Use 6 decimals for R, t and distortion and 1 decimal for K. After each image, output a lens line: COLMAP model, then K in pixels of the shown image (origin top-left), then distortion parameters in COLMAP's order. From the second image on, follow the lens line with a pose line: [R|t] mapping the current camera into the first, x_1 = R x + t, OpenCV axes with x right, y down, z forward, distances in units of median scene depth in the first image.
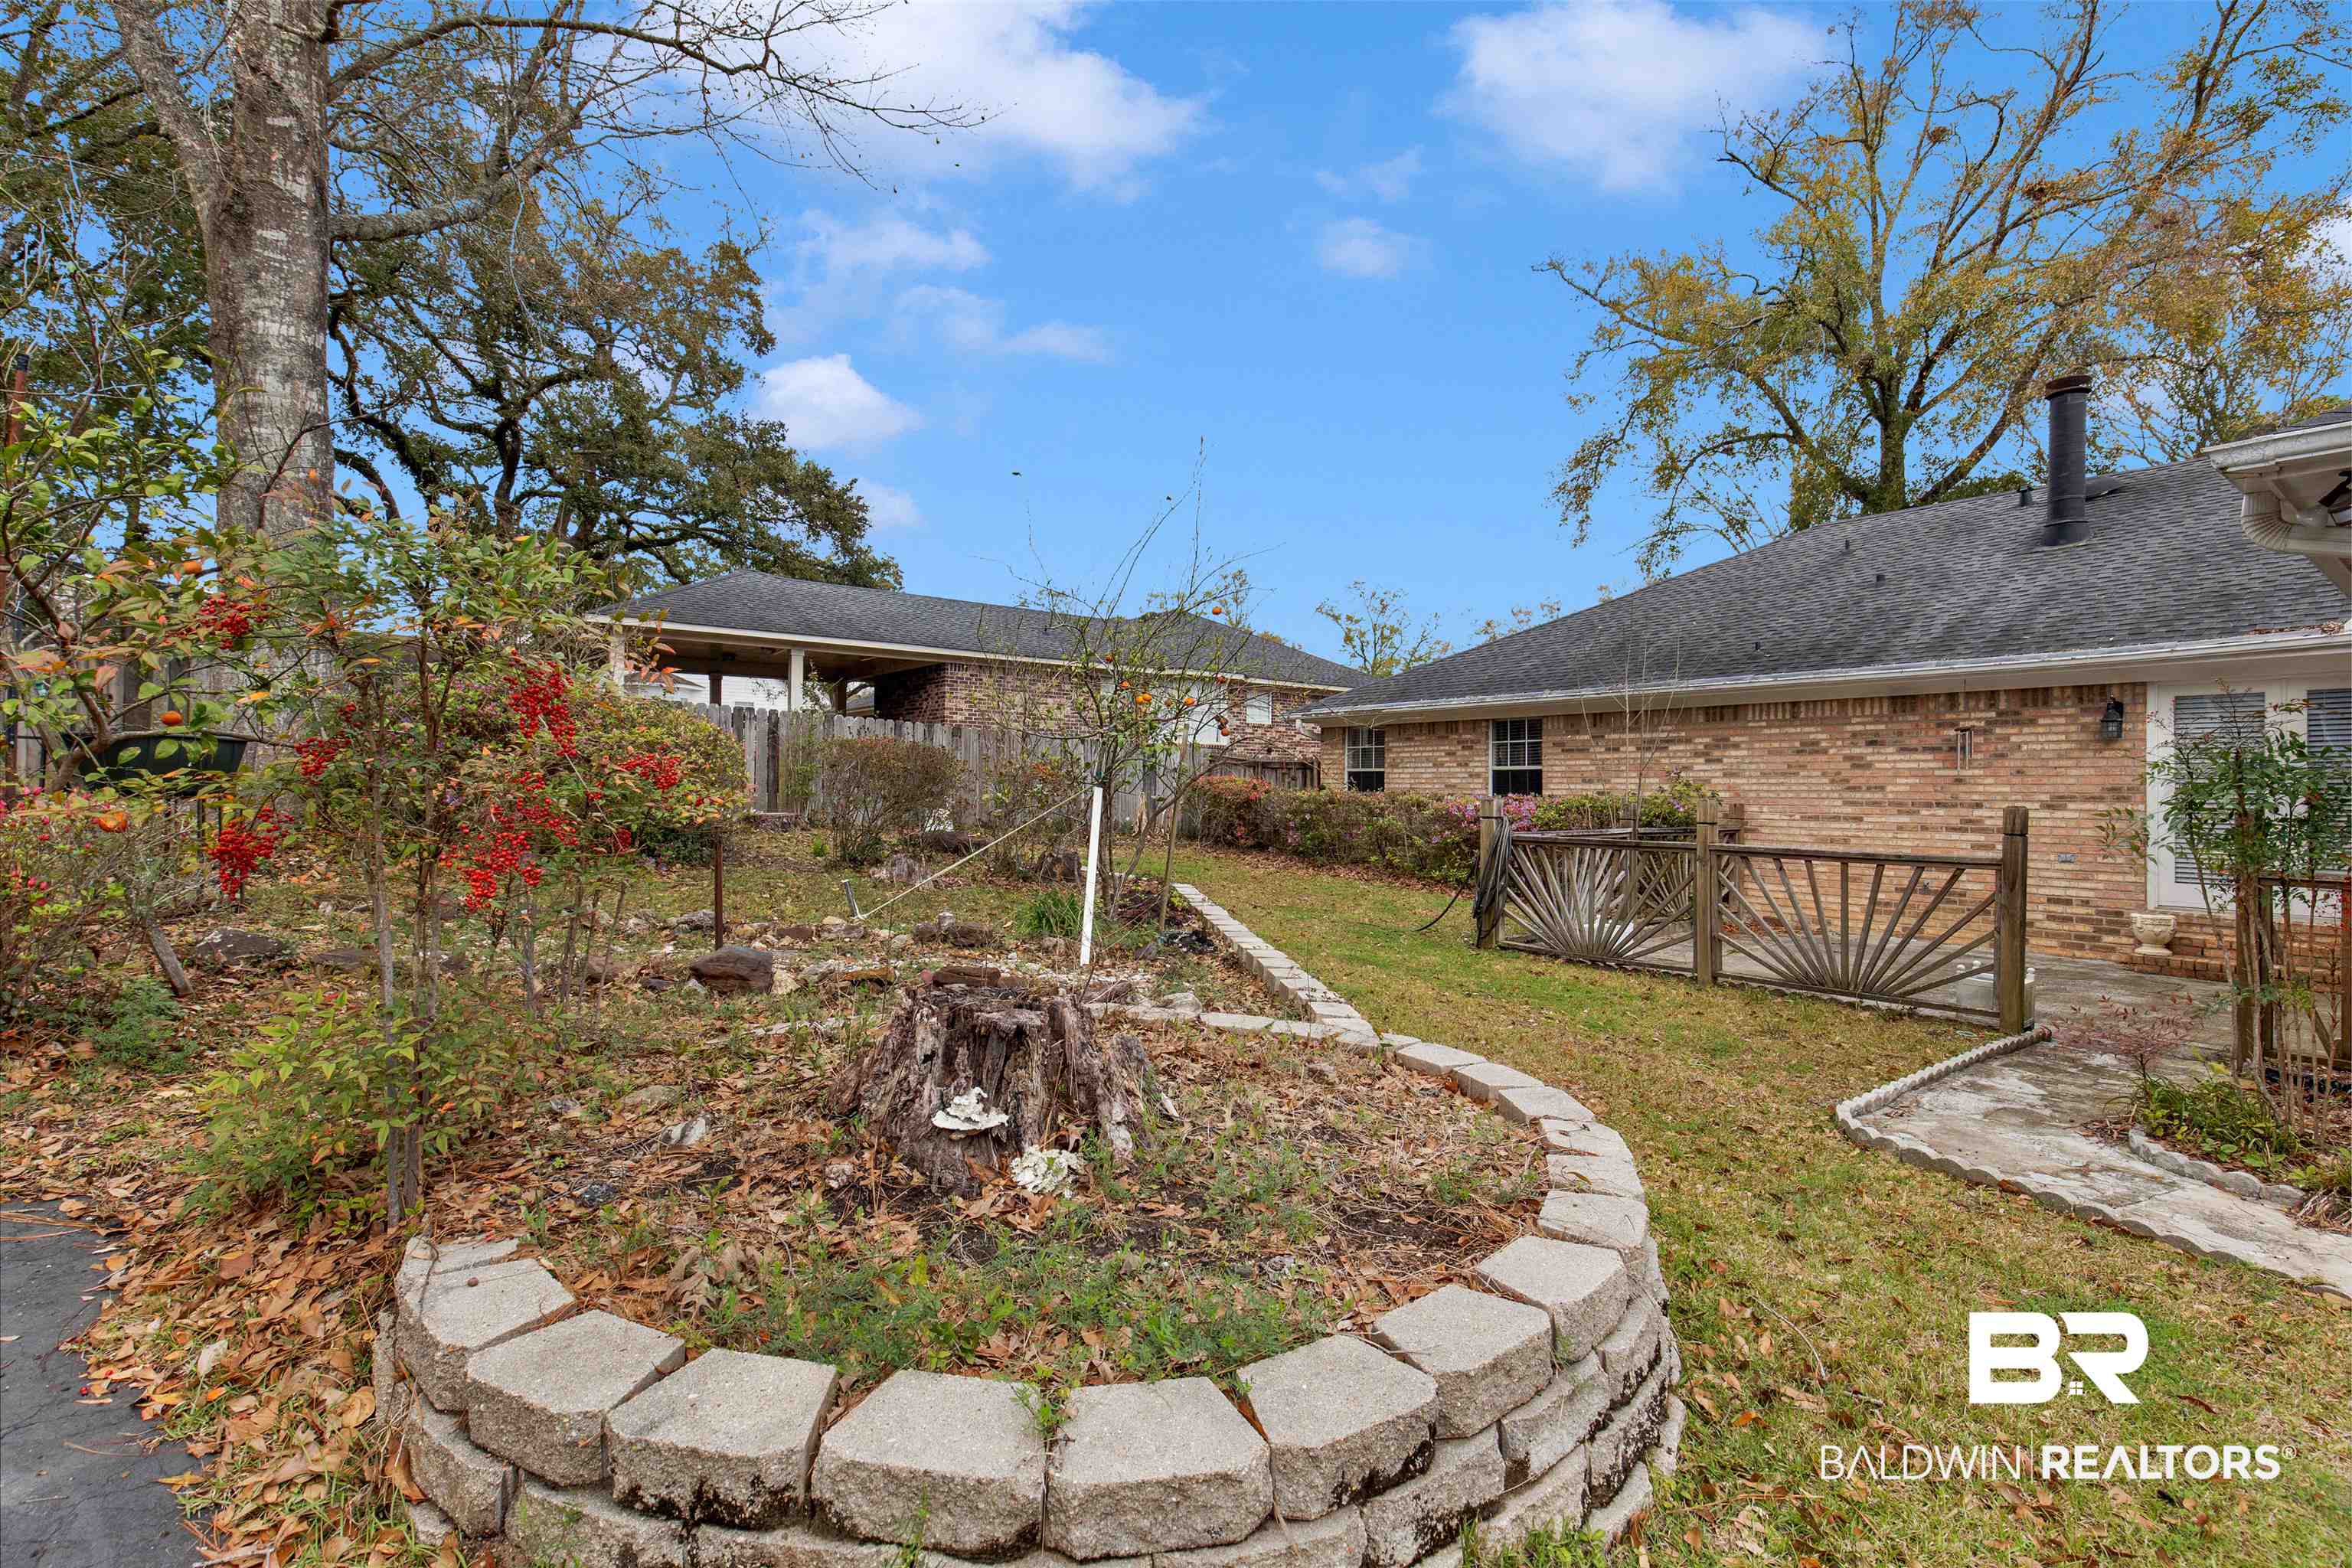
lens RADIAL K [[1060.0, 0, 1193.1], [0, 1060.0, 781.1], [0, 0, 1]] dist [0.011775, -0.000022]
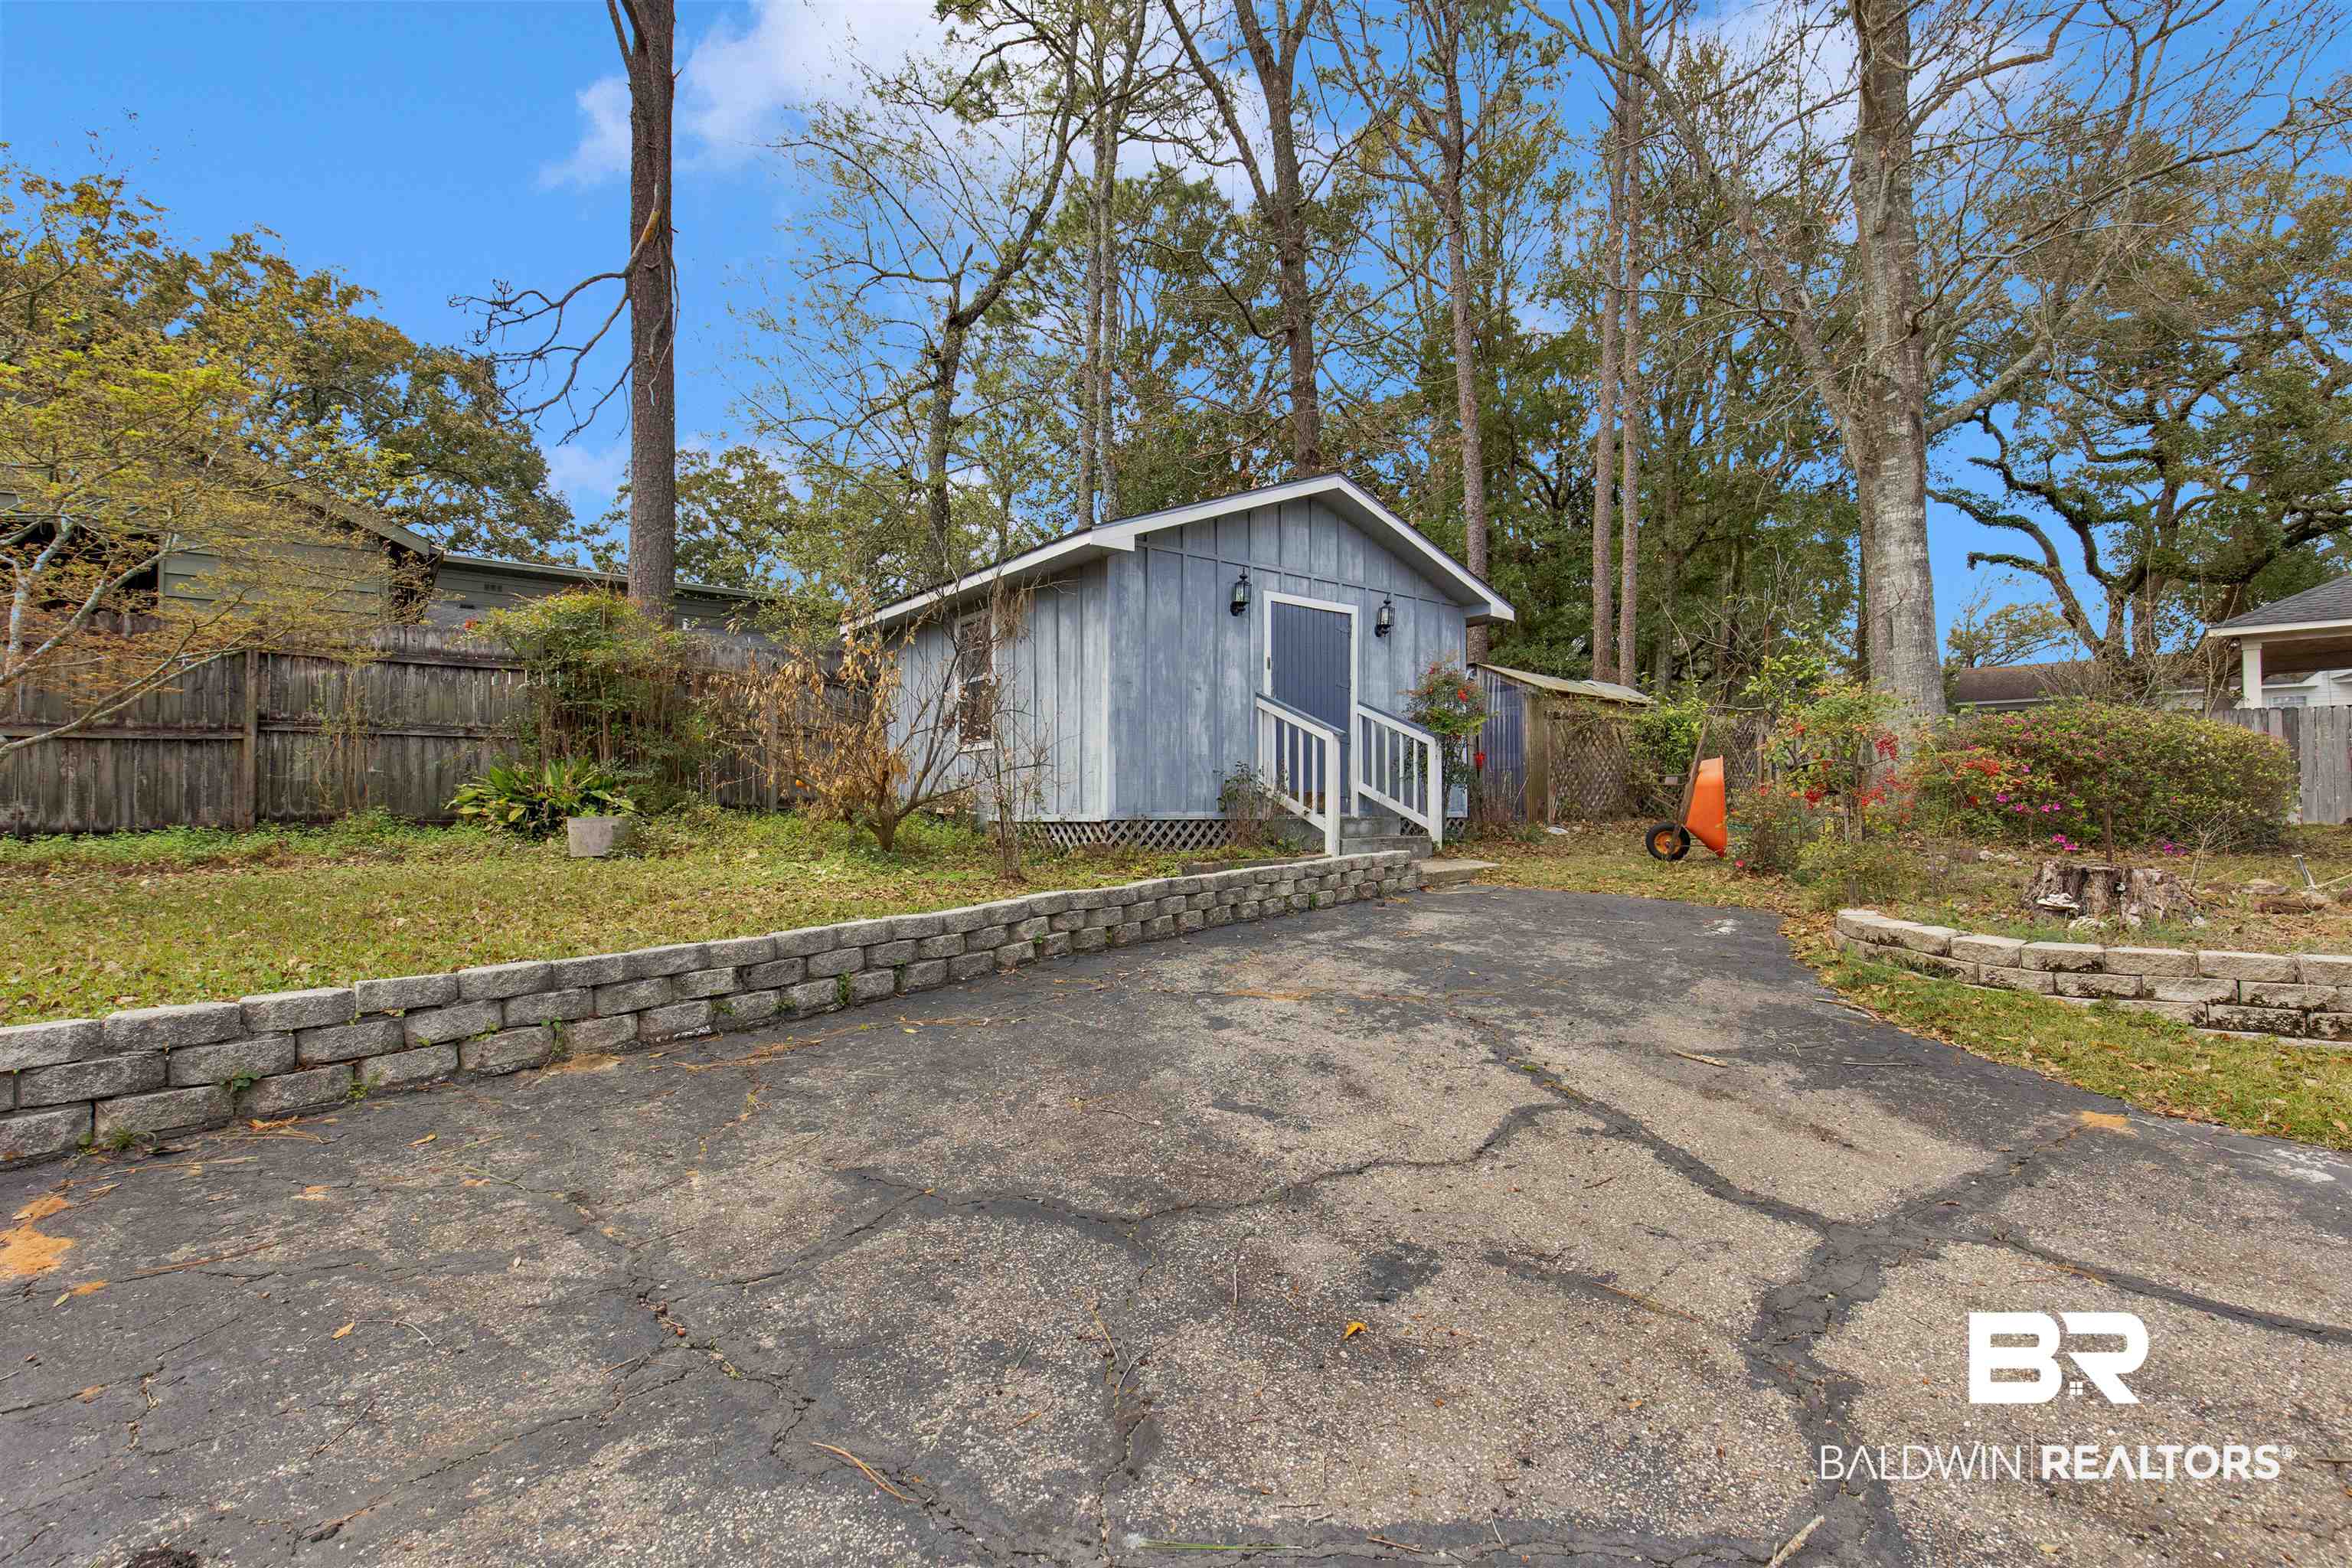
lens RADIAL K [[1060.0, 0, 1193.1], [0, 1060.0, 781.1], [0, 0, 1]] dist [0.011775, -0.000022]
pose [[0.217106, -0.040842, -0.975293, 0.314891], [0.014626, 0.999148, -0.038585, 0.017556], [0.976038, -0.005888, 0.217519, -0.261504]]
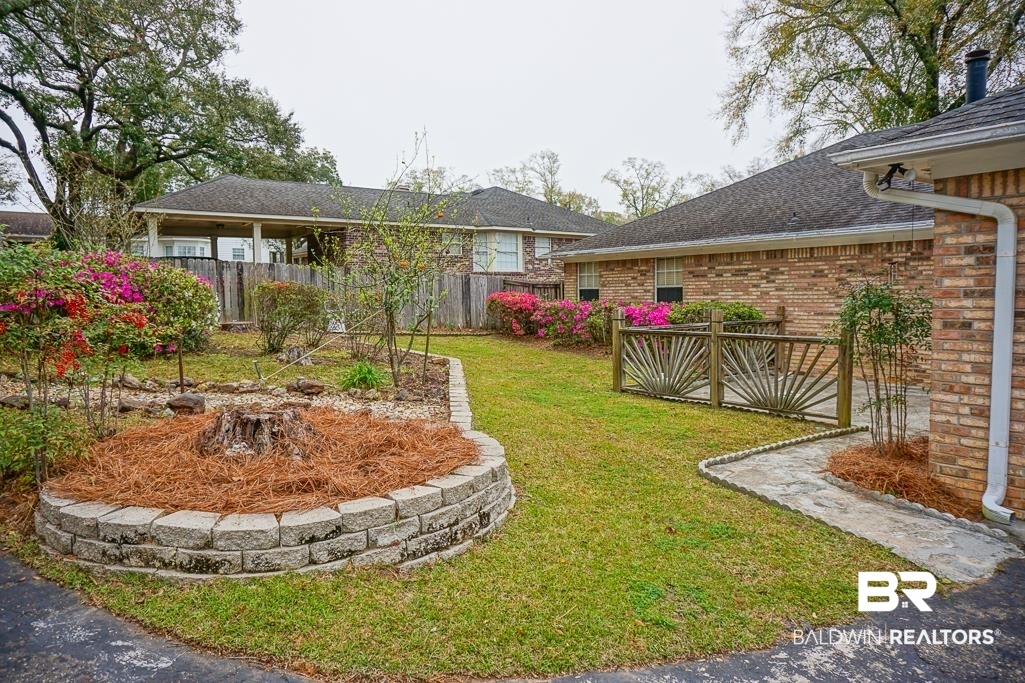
lens RADIAL K [[685.8, 0, 508.7], [0, 685.8, 340.6], [0, 0, 1]] dist [-0.056202, 0.050556]
pose [[0.999244, -0.020468, -0.033064, 0.097092], [0.022847, 0.997050, 0.073278, -0.014156], [0.031467, -0.073978, 0.996763, -0.123922]]
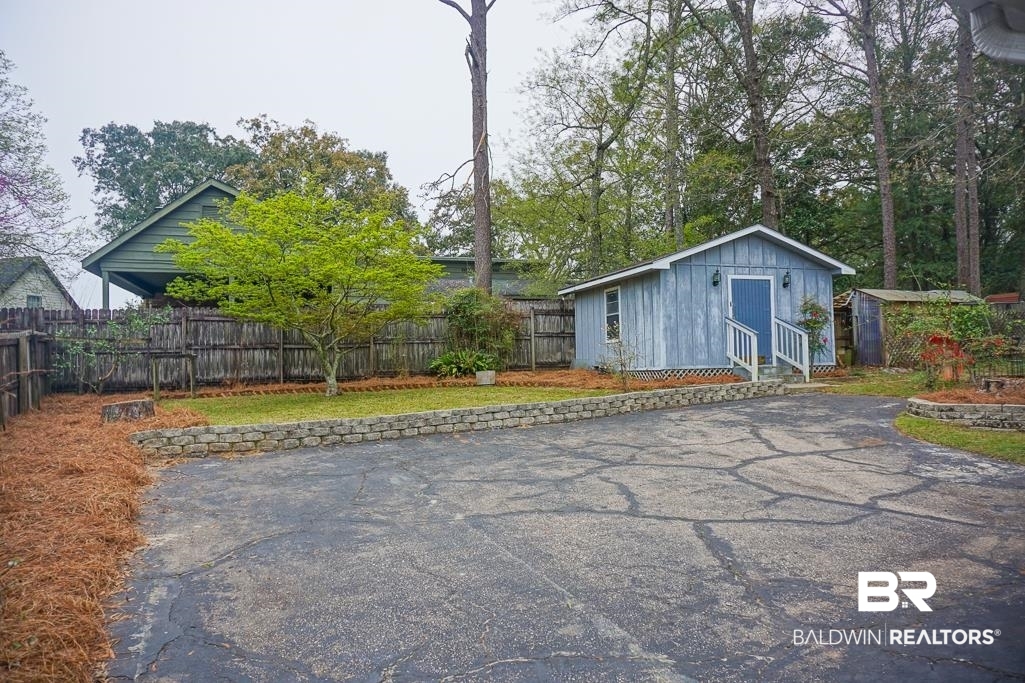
lens RADIAL K [[685.8, 0, 508.7], [0, 685.8, 340.6], [0, 0, 1]] dist [-0.056202, 0.050556]
pose [[-0.145474, -0.047493, -0.988222, 0.837419], [0.028791, 0.998221, -0.052212, 0.019612], [0.988943, -0.036048, -0.143847, -0.257784]]
